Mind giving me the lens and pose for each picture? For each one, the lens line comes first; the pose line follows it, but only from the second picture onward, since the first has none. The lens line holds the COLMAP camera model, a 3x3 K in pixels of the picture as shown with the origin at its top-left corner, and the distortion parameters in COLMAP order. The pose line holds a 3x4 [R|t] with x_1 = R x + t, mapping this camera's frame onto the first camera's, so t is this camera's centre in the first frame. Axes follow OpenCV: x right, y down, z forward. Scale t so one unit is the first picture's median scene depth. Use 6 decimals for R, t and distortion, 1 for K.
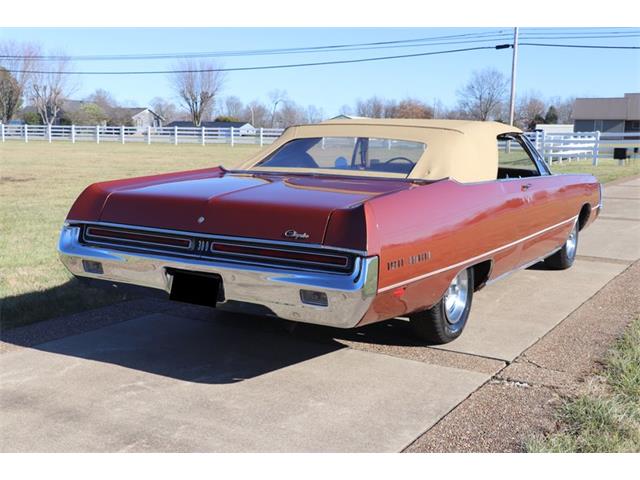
lens RADIAL K [[785.7, 0, 306.8], [0, 785.7, 229.8], [0, 0, 1]] dist [0.054399, 0.000000]
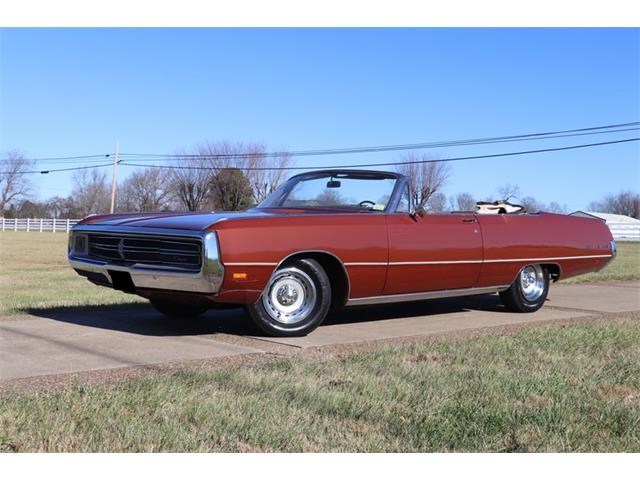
lens RADIAL K [[878.3, 0, 316.2], [0, 878.3, 238.3], [0, 0, 1]] dist [-0.001541, 0.000000]
pose [[0.956195, 0.006618, -0.292656, 0.109611], [-0.042458, 0.992308, -0.116286, 0.026532], [0.289635, 0.123617, 0.949121, -0.053400]]
